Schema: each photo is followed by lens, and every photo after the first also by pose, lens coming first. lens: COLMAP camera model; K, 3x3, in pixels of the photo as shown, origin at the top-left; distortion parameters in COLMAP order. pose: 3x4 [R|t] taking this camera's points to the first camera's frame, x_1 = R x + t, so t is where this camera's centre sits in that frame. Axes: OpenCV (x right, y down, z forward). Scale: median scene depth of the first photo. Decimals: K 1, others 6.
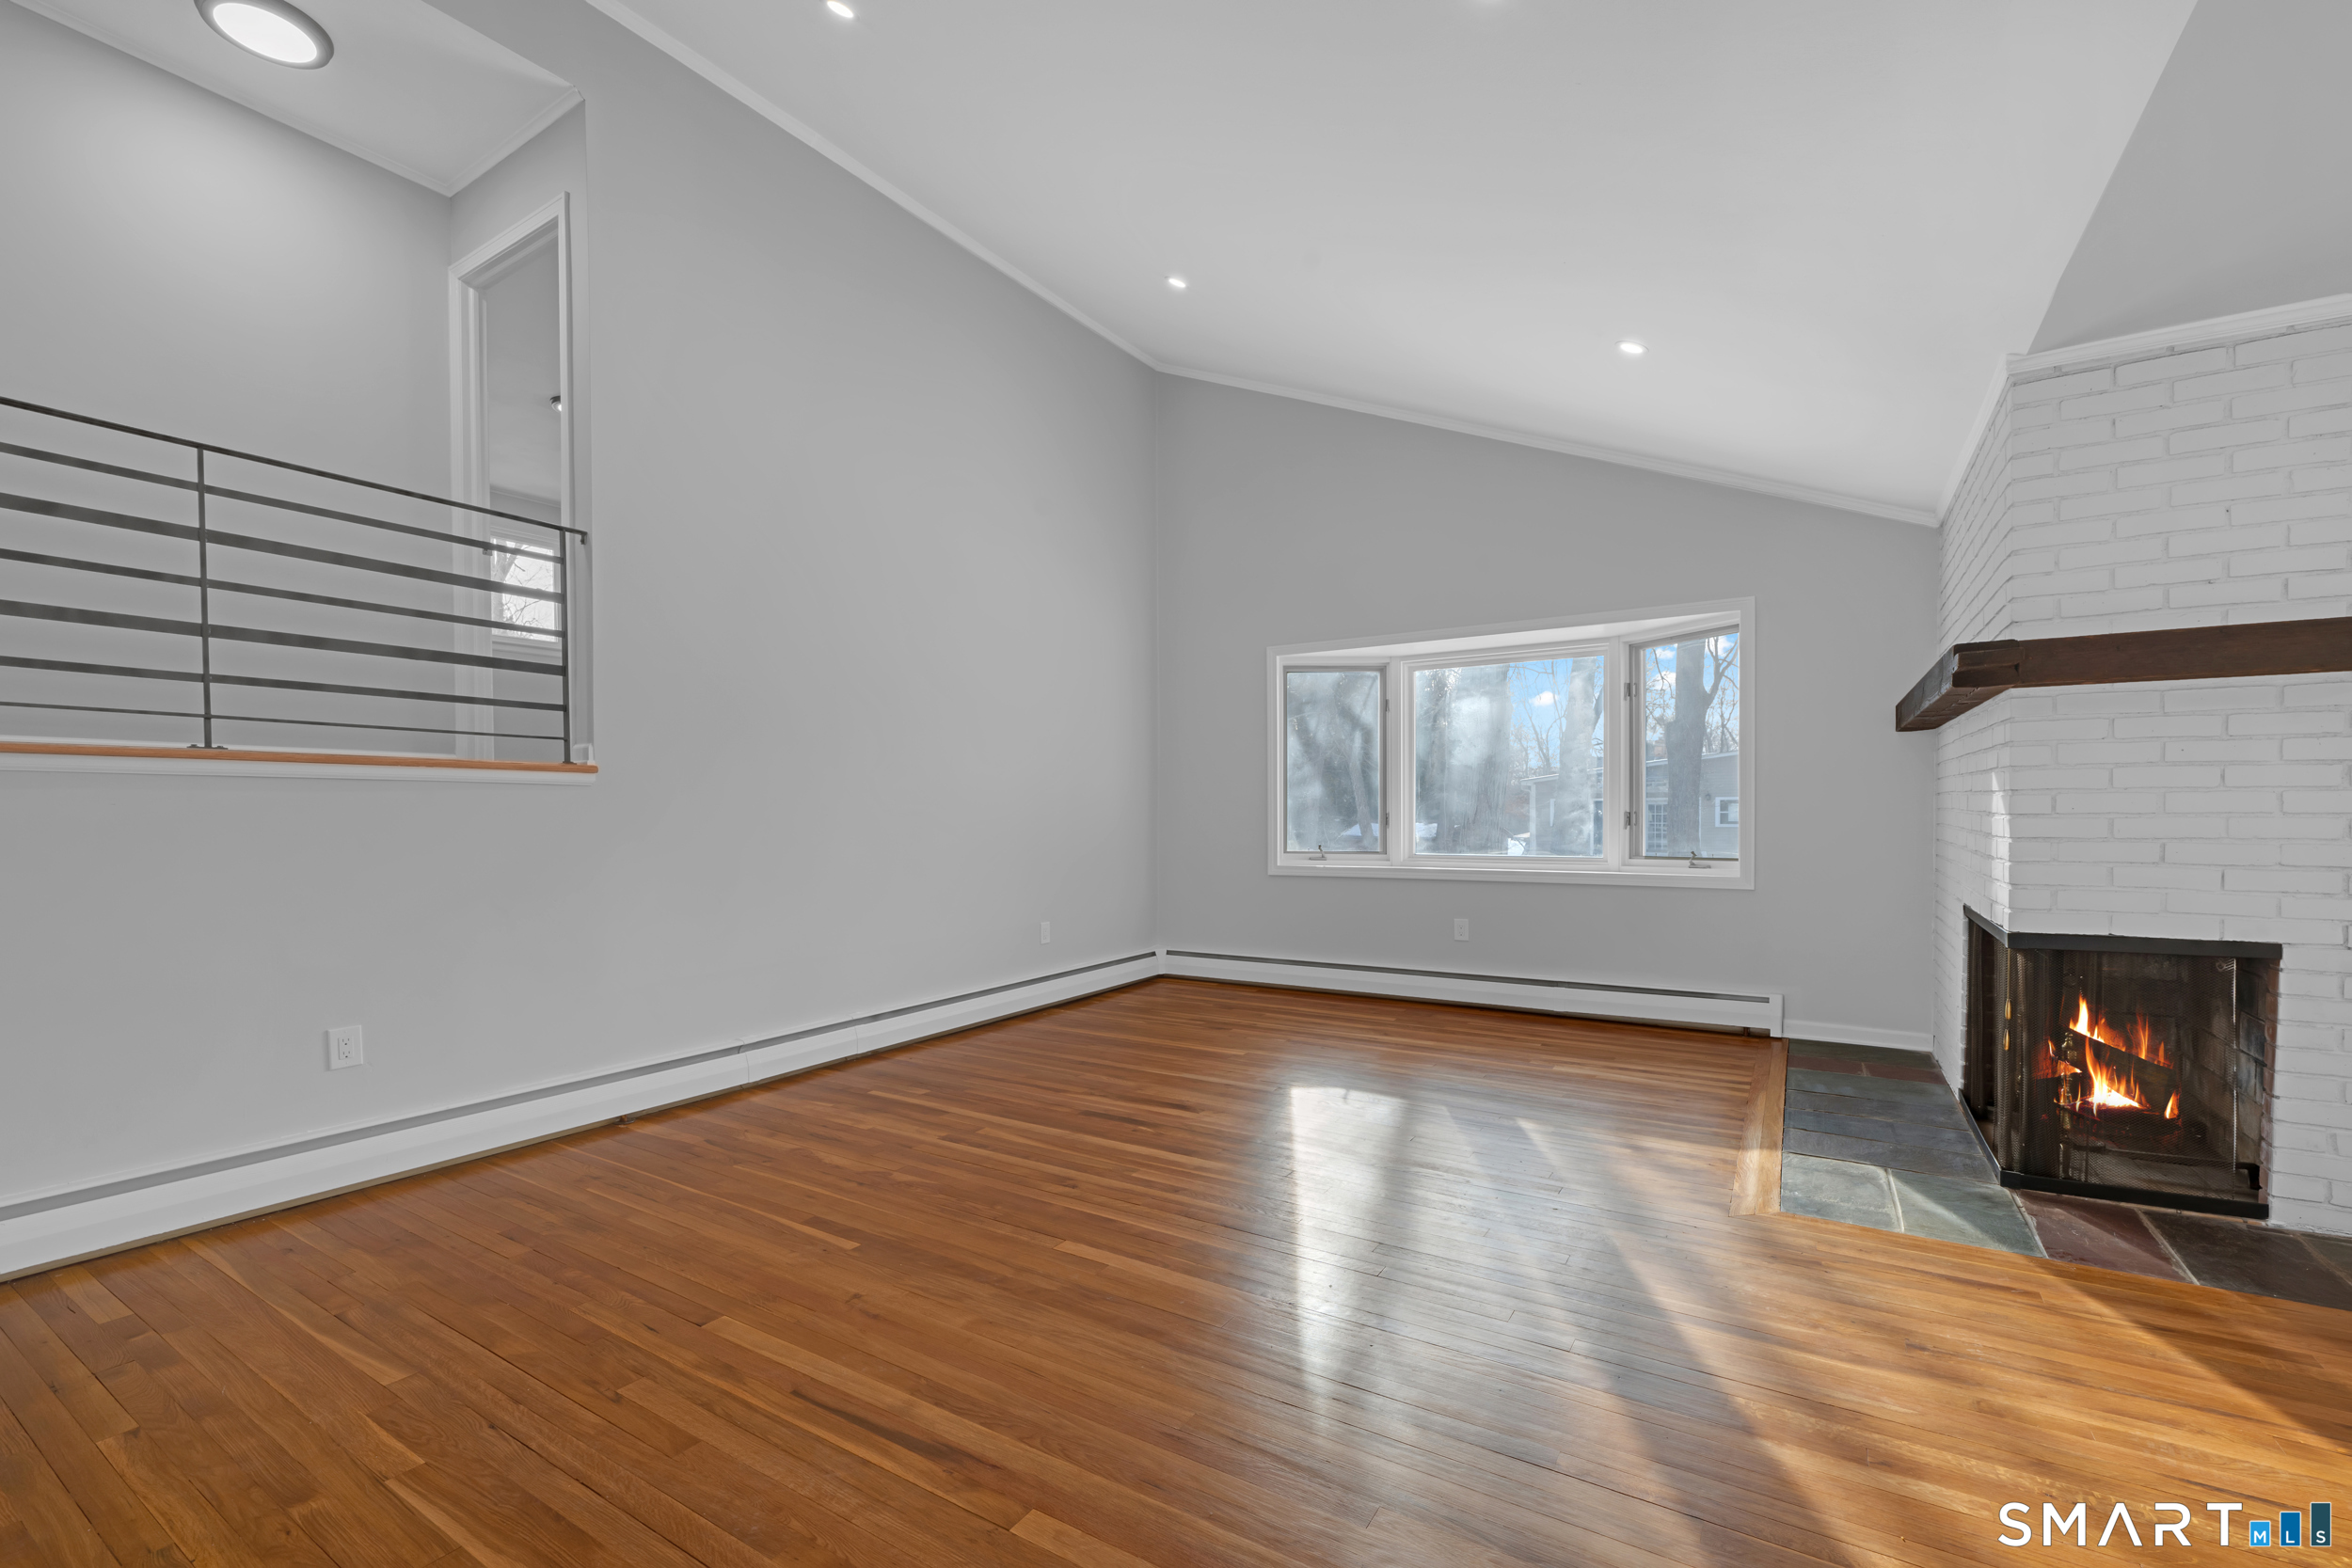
lens RADIAL K [[956.7, 0, 1165.7], [0, 956.7, 814.9], [0, 0, 1]] dist [0.001466, -0.000923]
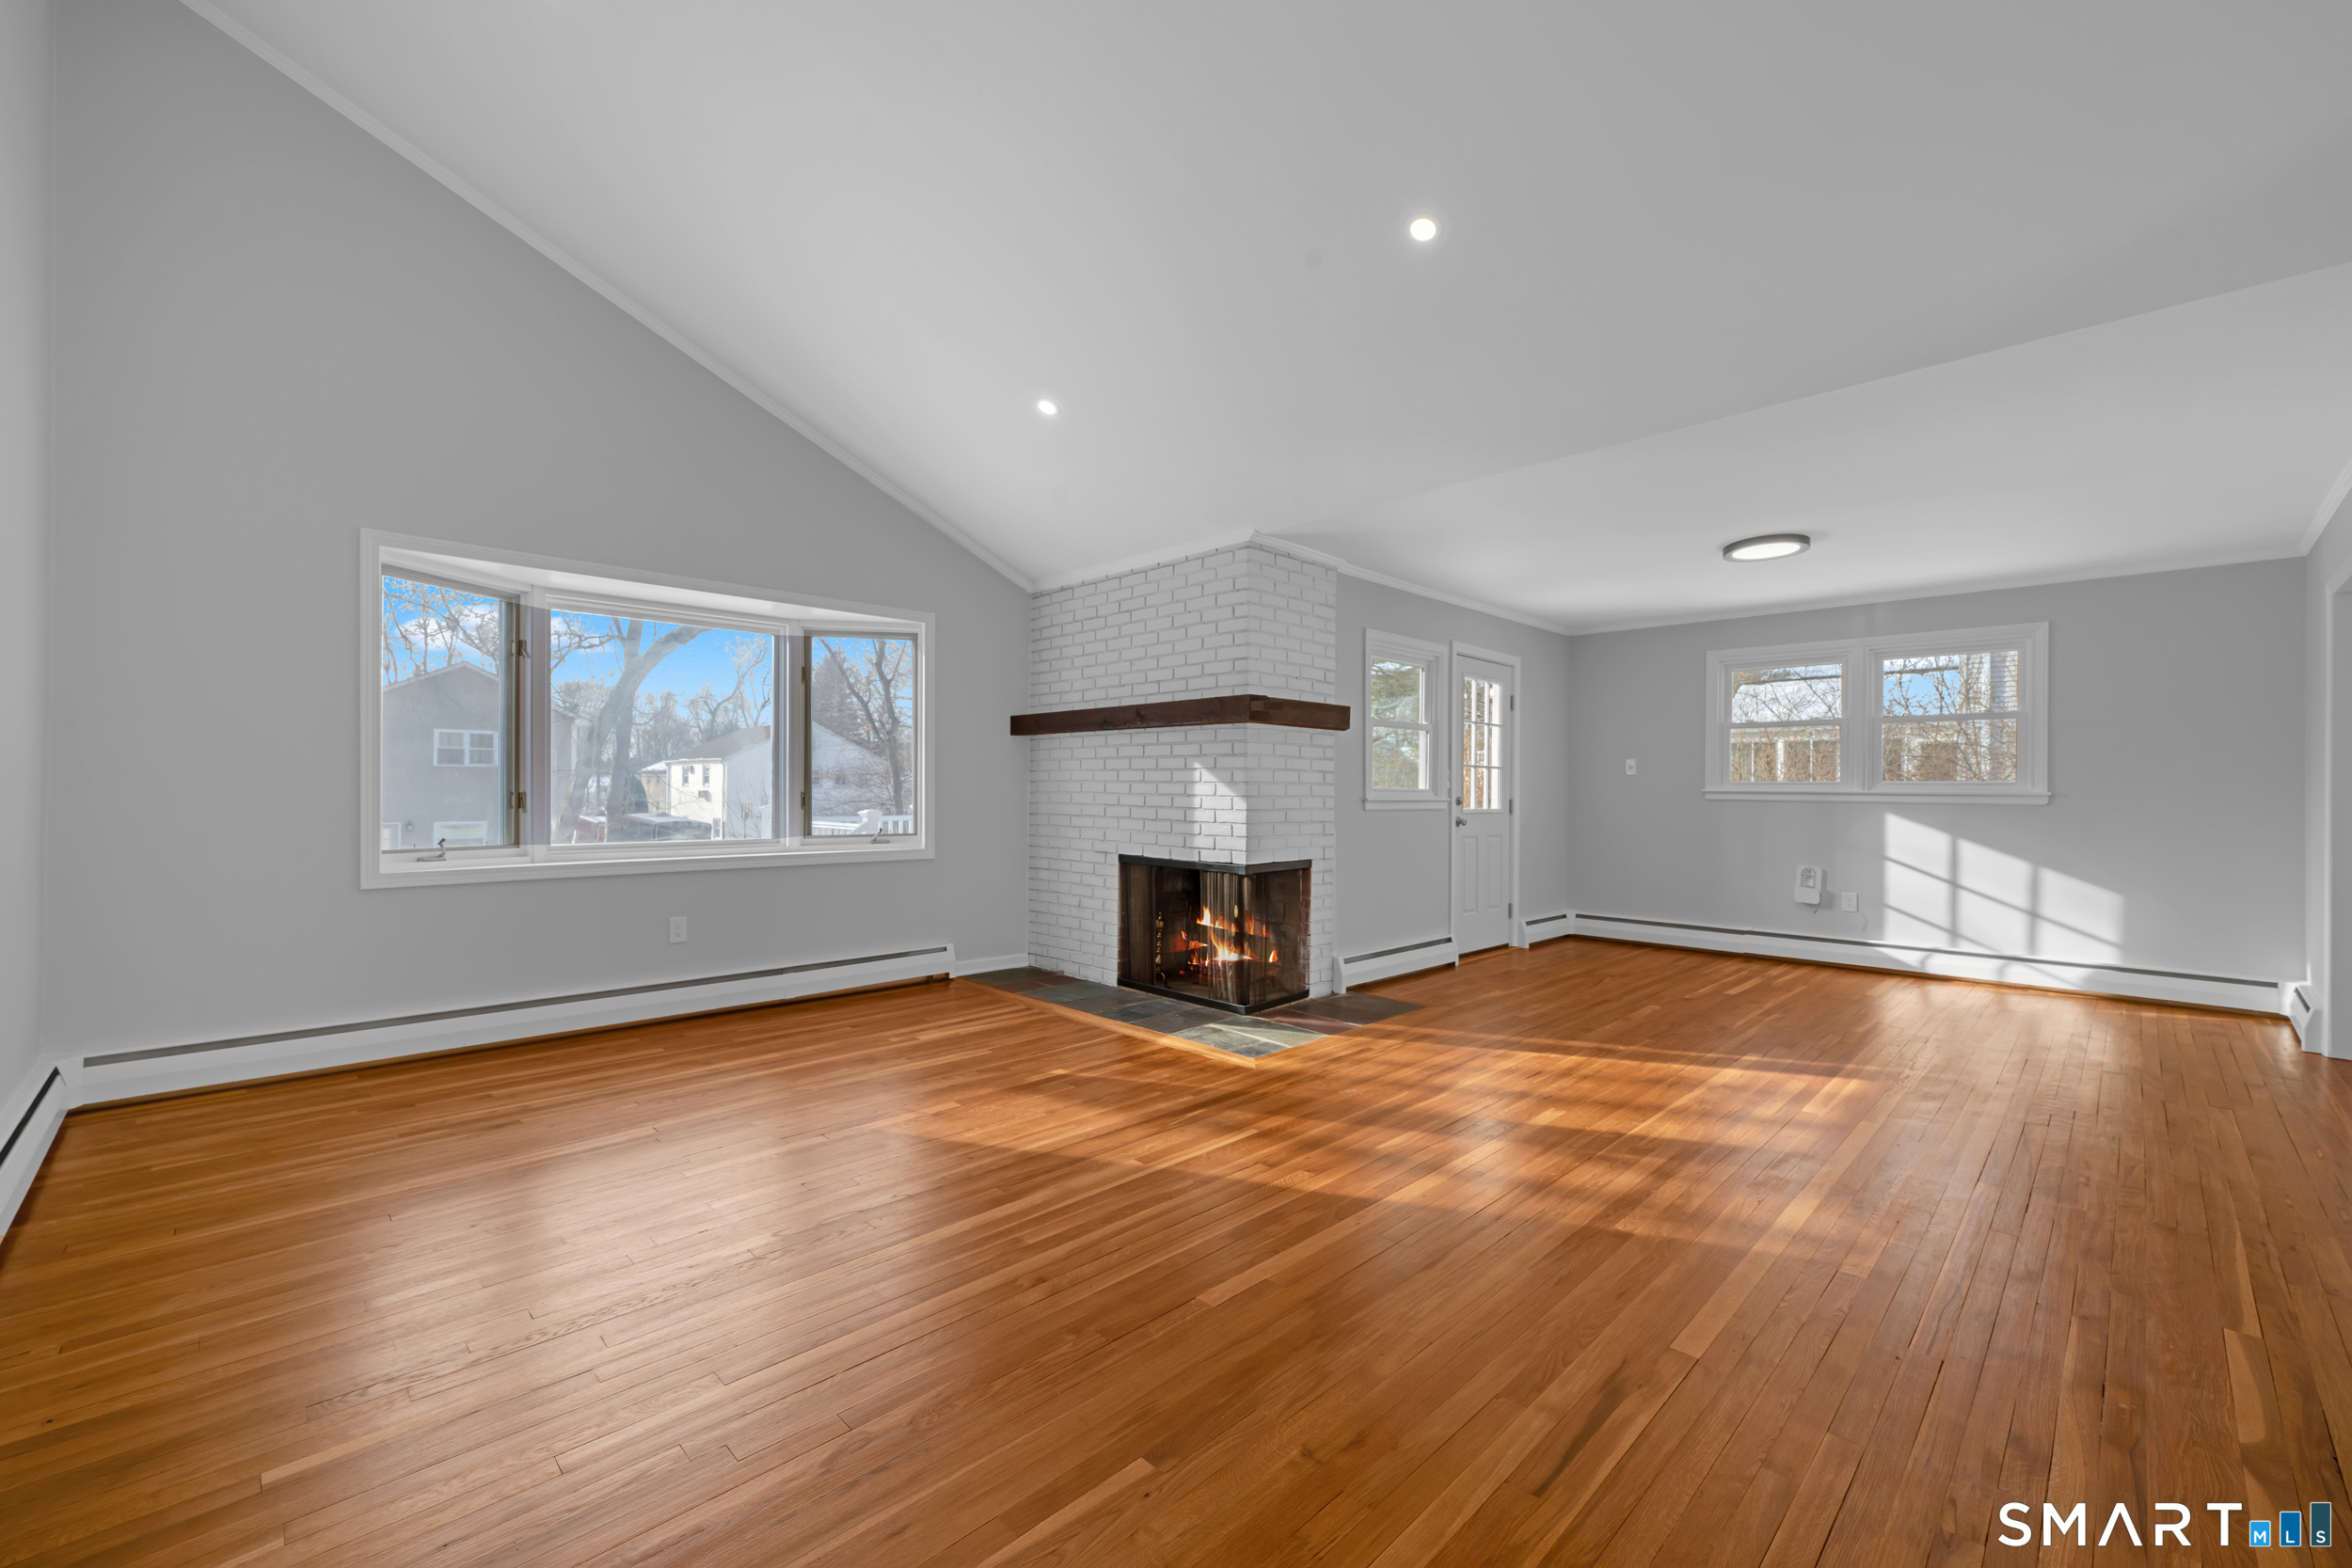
lens RADIAL K [[956.7, 0, 1176.8], [0, 956.7, 784.5], [0, 0, 1]] dist [0.001466, -0.000923]
pose [[0.235169, 0.018468, 0.971779, -0.595375], [-0.001391, 0.999825, -0.018664, 0.007388], [-0.971953, 0.003038, 0.235154, 0.522067]]
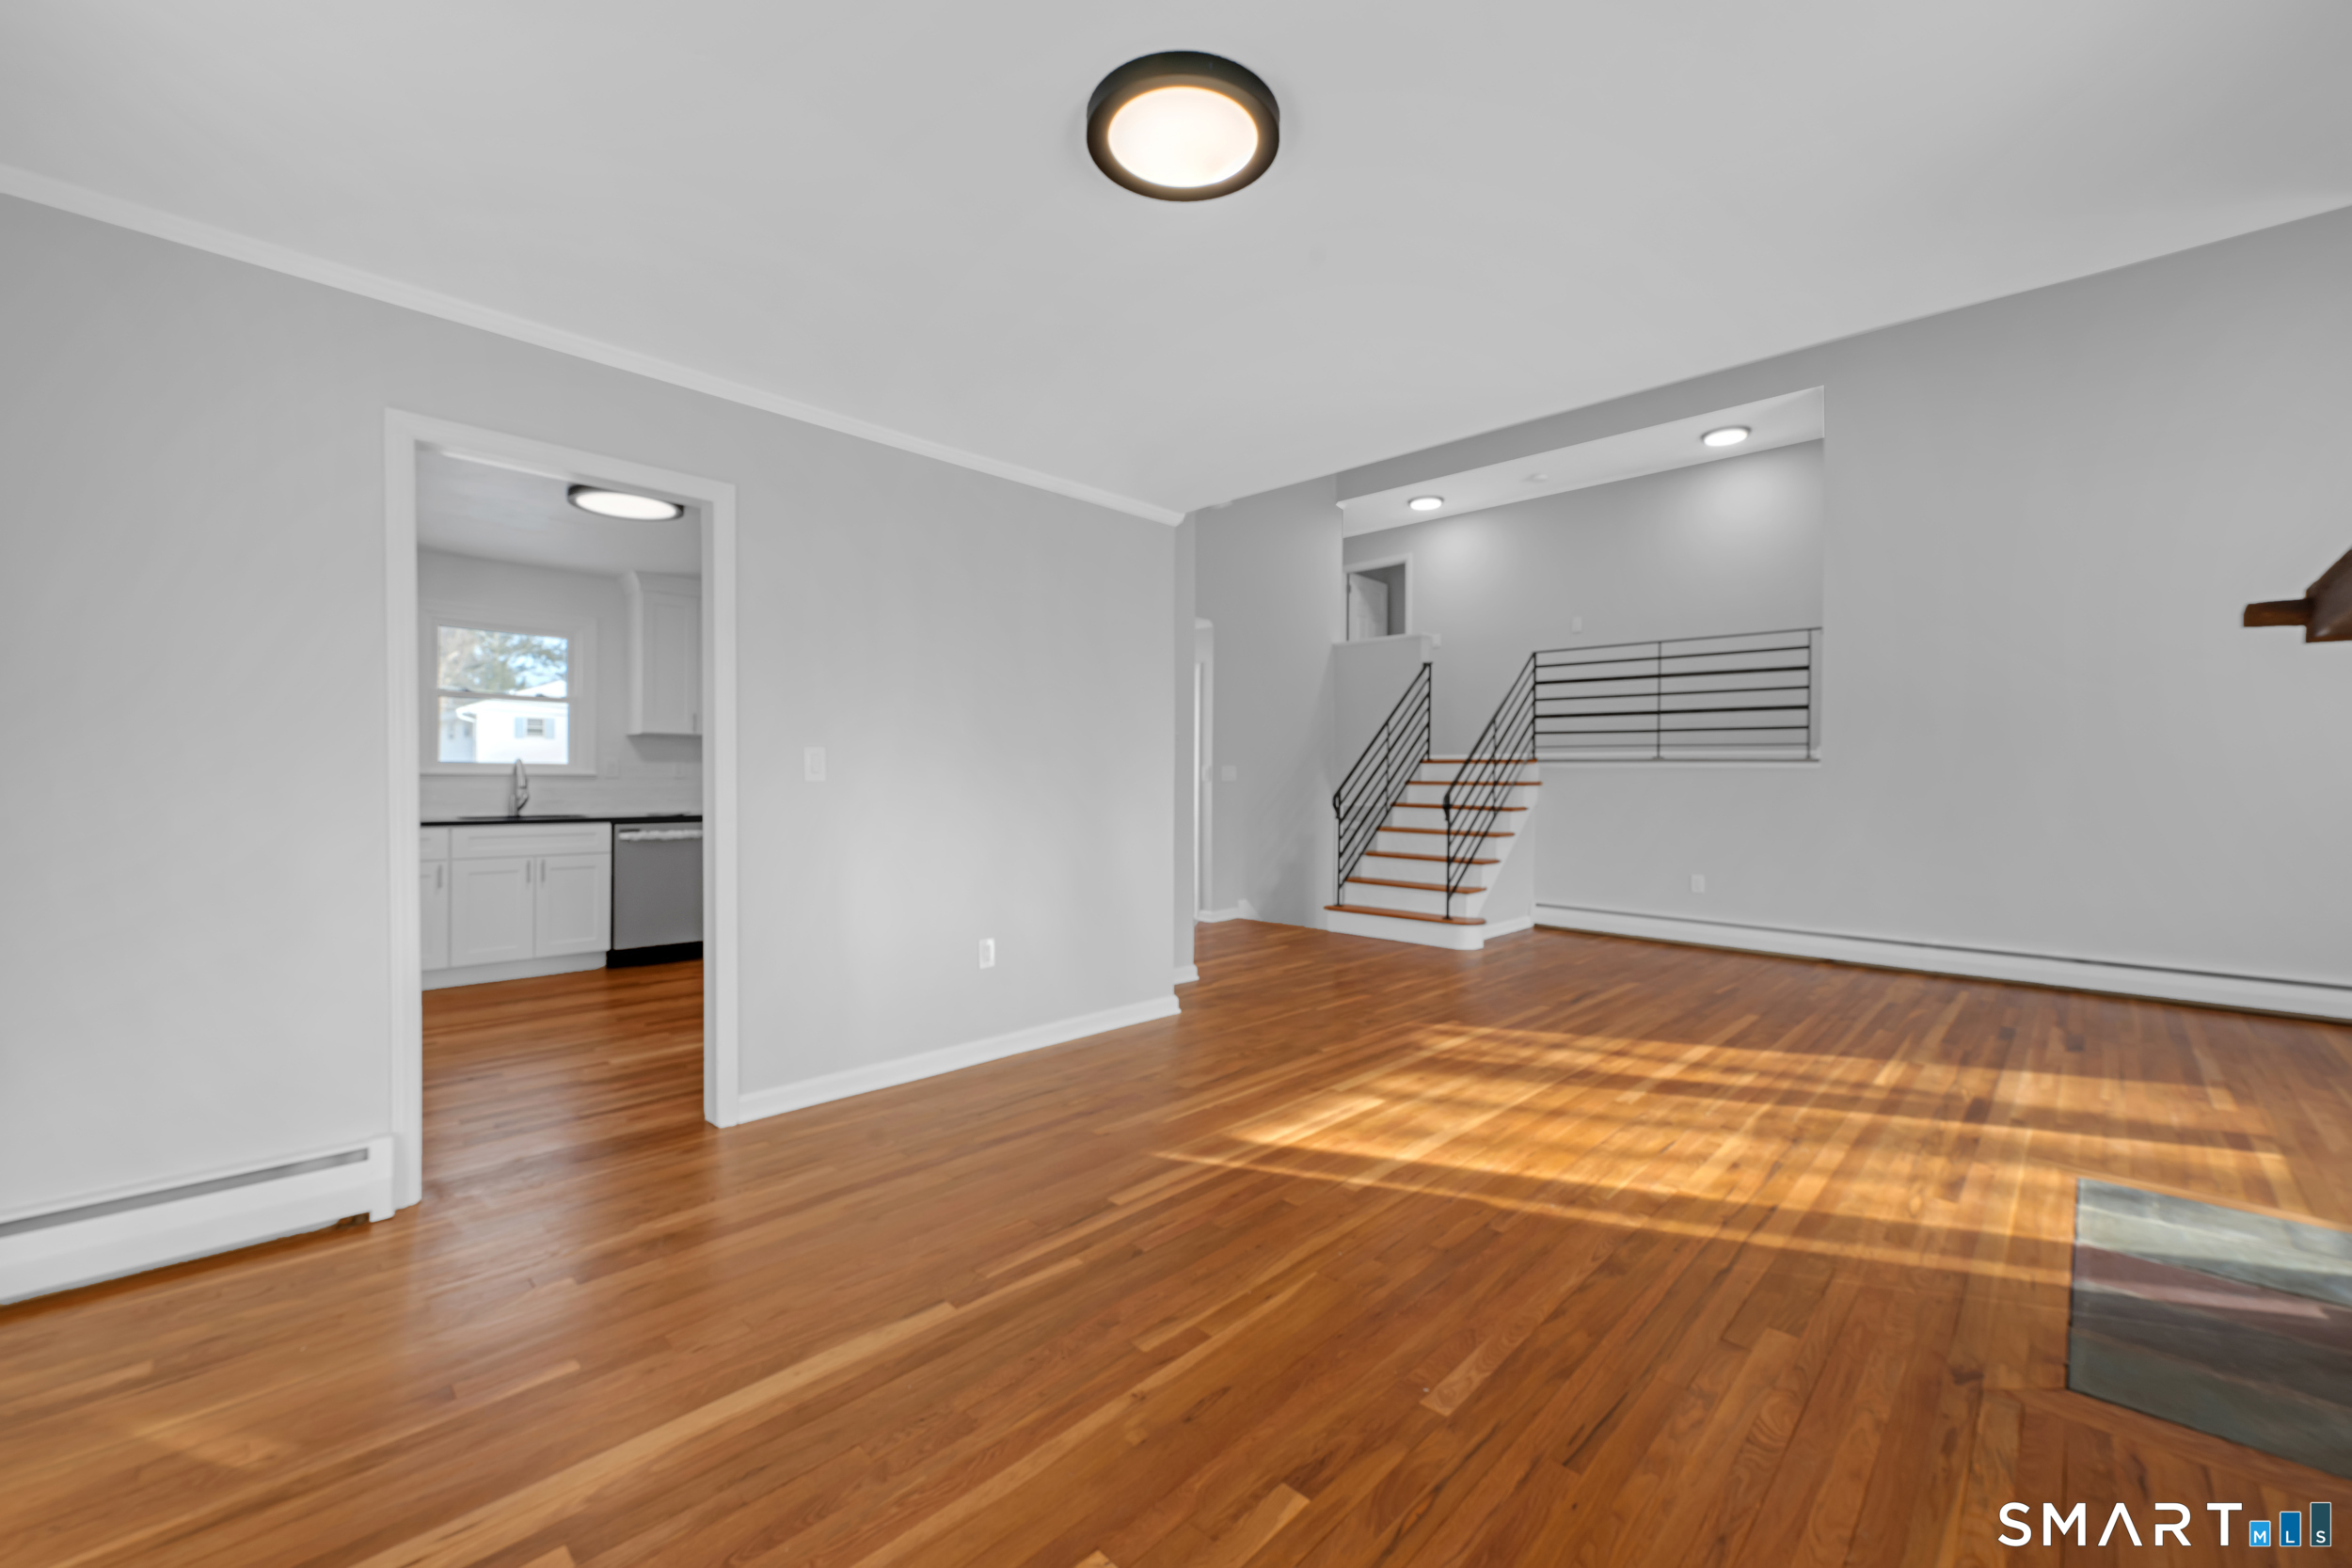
lens RADIAL K [[917.8, 0, 1162.3], [0, 917.8, 782.4], [0, 0, 1]] dist [-0.008361, 0.000682]
pose [[-0.233829, 0.010696, -0.972219, 1.294182], [-0.013983, 0.999799, 0.014363, -0.011961], [0.972177, 0.016953, -0.233632, 0.166464]]
